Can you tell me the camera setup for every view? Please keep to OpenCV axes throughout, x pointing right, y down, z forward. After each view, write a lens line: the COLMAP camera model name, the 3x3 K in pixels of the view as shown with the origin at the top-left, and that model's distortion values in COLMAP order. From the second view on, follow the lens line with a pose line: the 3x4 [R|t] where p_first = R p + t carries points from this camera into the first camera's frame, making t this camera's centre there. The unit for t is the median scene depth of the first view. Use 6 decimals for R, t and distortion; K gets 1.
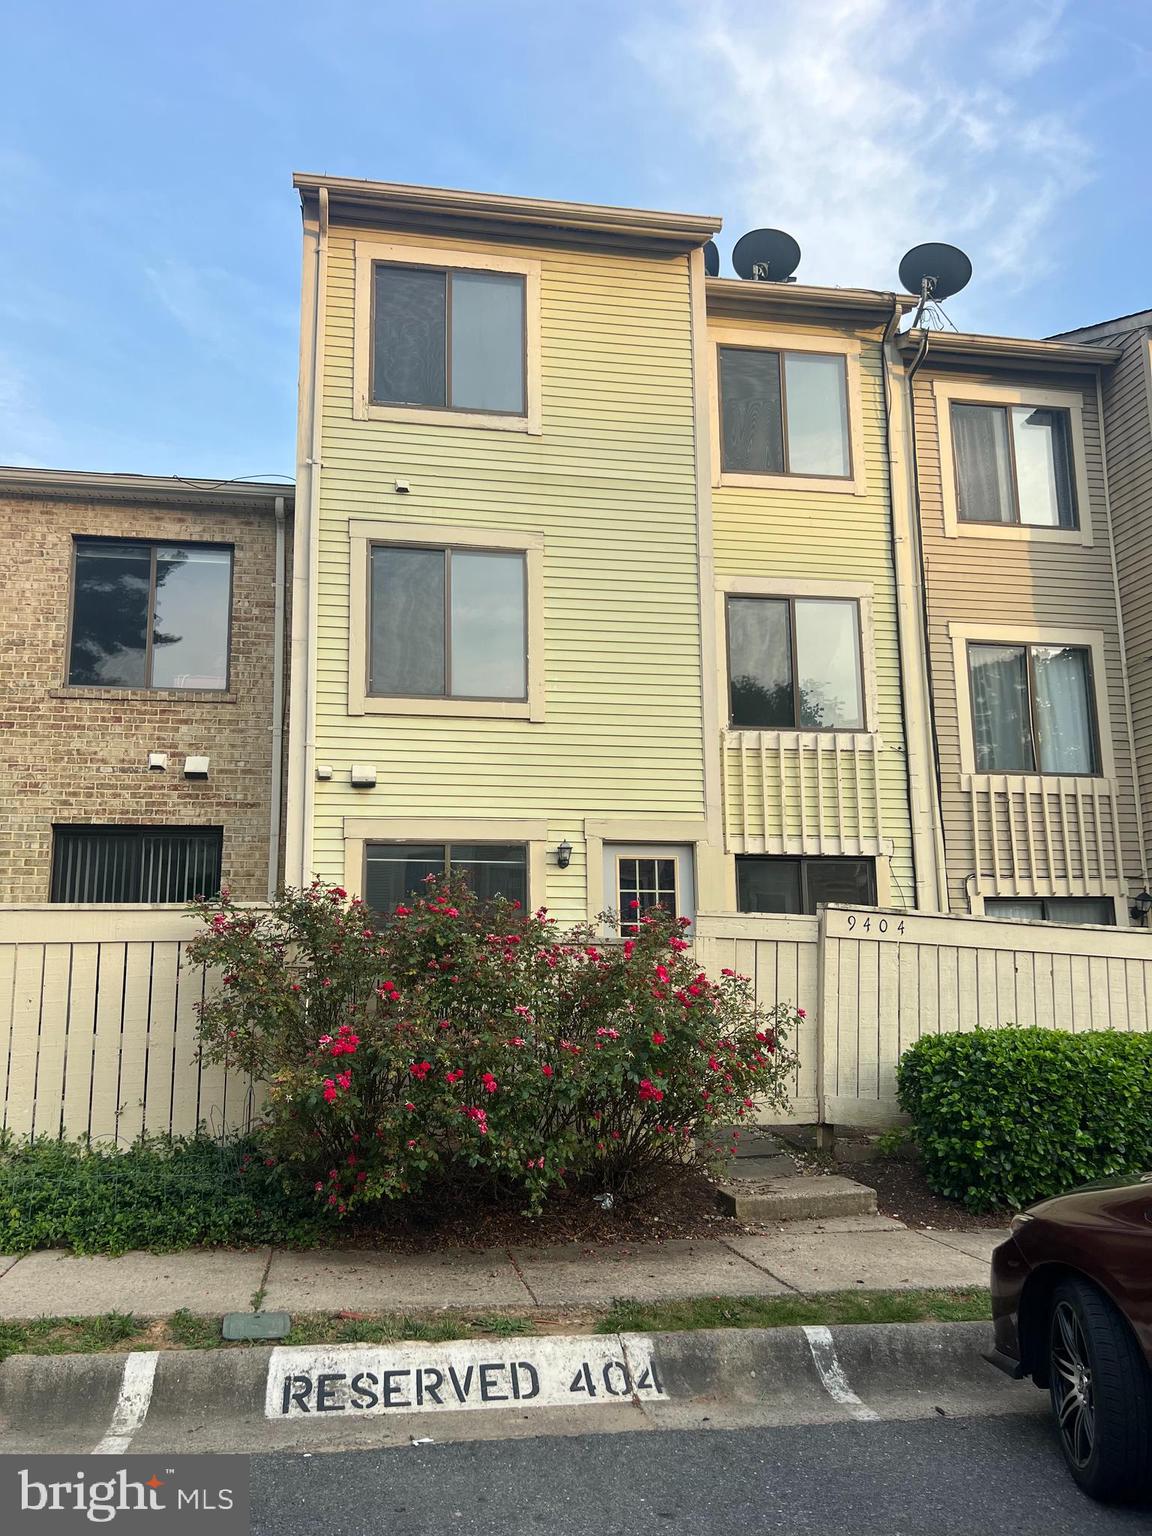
lens RADIAL K [[1161.8, 0, 556.1], [0, 1161.8, 777.5], [0, 0, 1]] dist [0.016639, -0.006143]
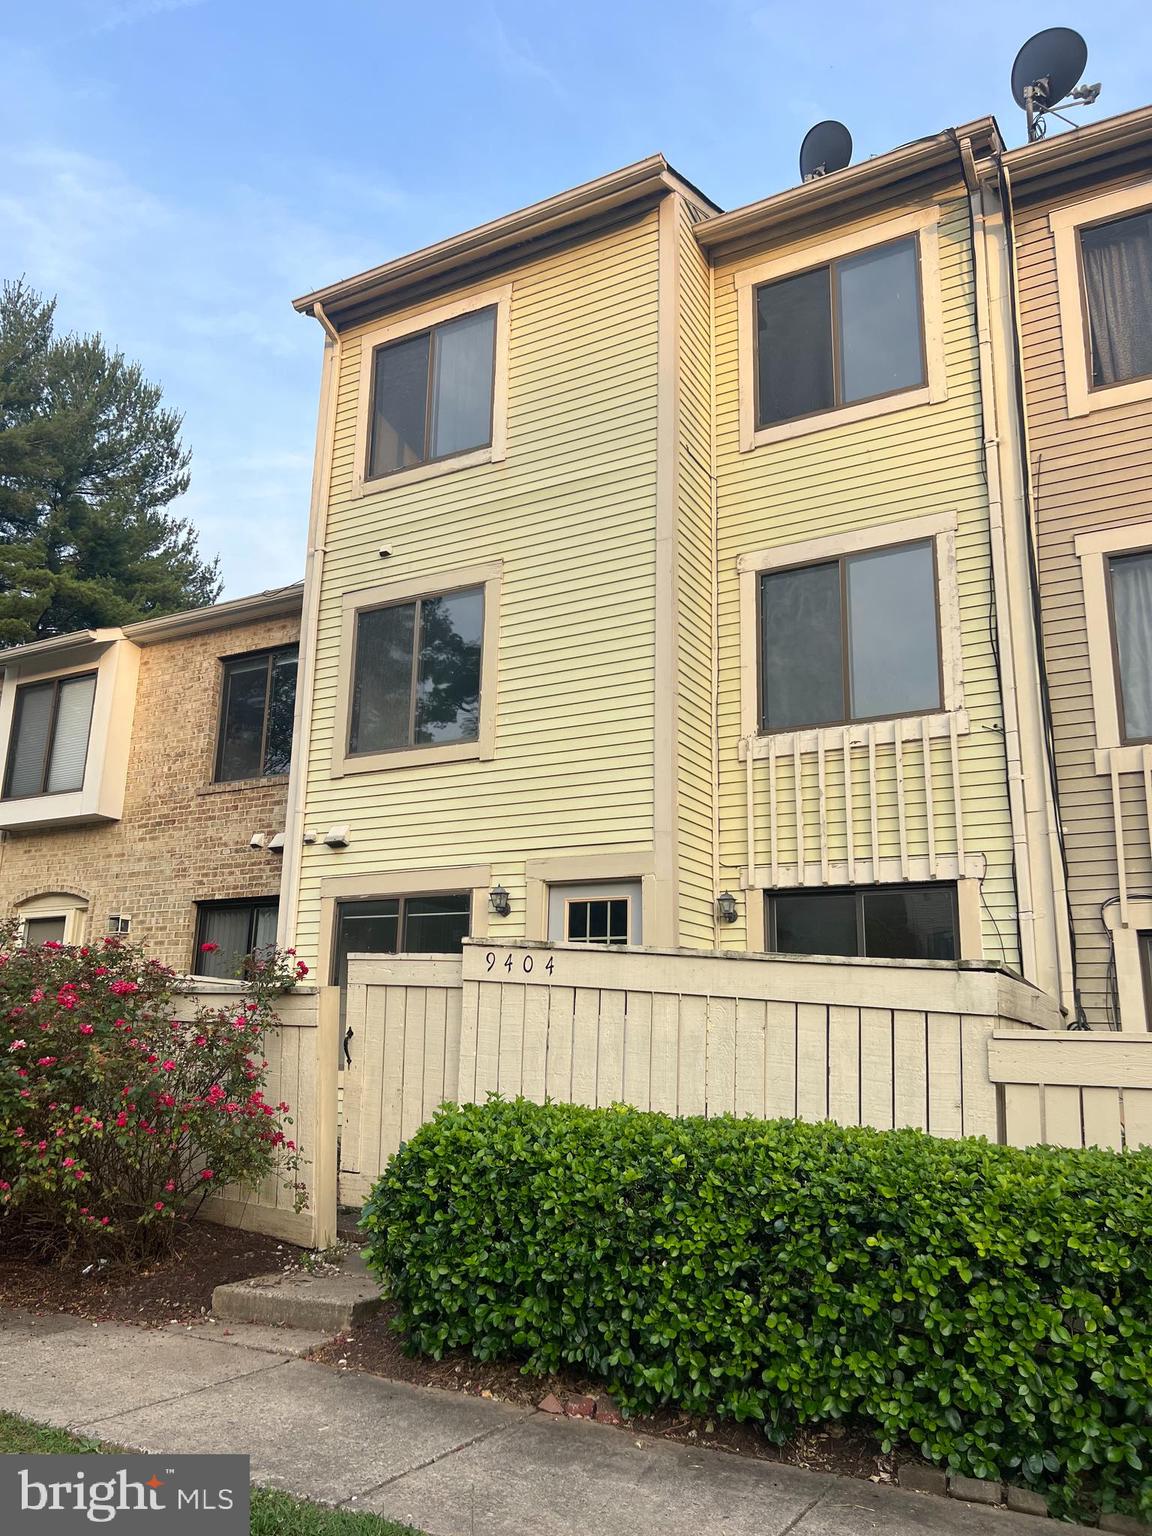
lens RADIAL K [[1161.8, 0, 559.5], [0, 1161.8, 778.6], [0, 0, 1]] dist [0.016639, -0.006143]
pose [[0.766897, -0.126282, -0.629223, 0.592039], [0.081057, 0.991657, -0.100229, 0.062505], [0.636630, 0.025862, 0.770735, 0.309124]]
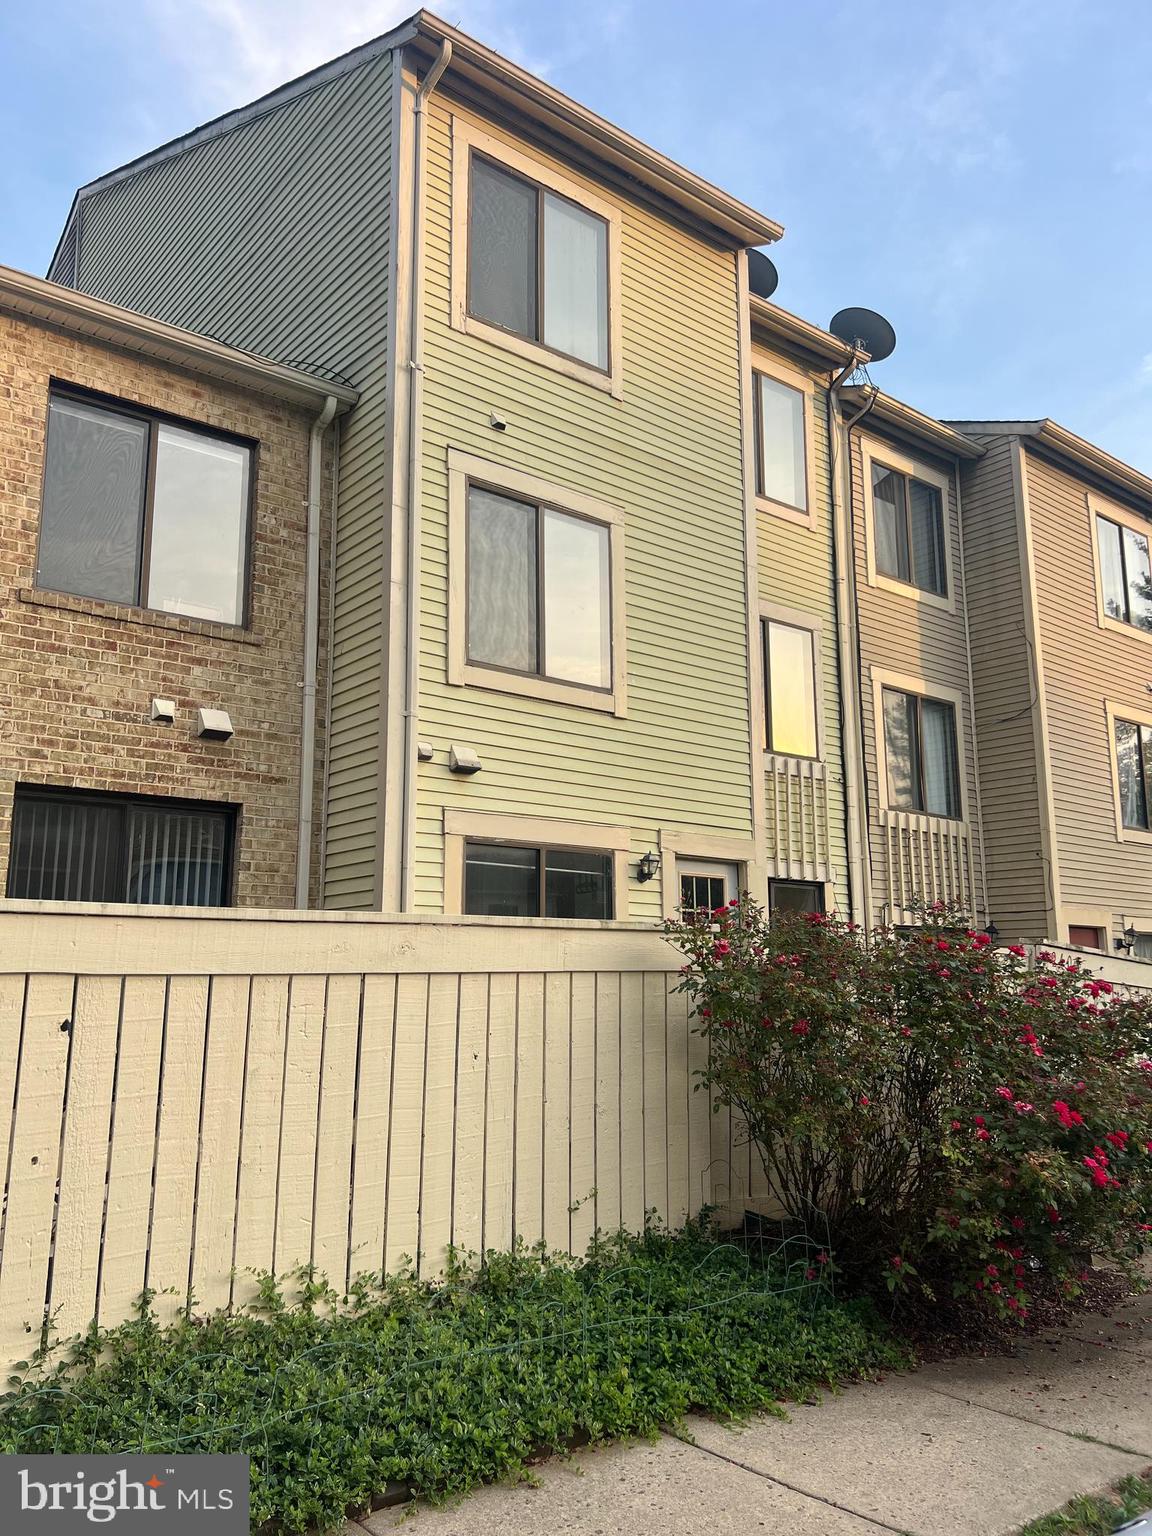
lens RADIAL K [[1161.8, 0, 563.4], [0, 1161.8, 768.6], [0, 0, 1]] dist [0.016639, -0.006143]
pose [[0.873836, 0.095669, 0.476716, -0.461886], [-0.091719, 0.995283, -0.031614, 0.022831], [-0.477492, -0.016099, 0.878489, 0.225651]]
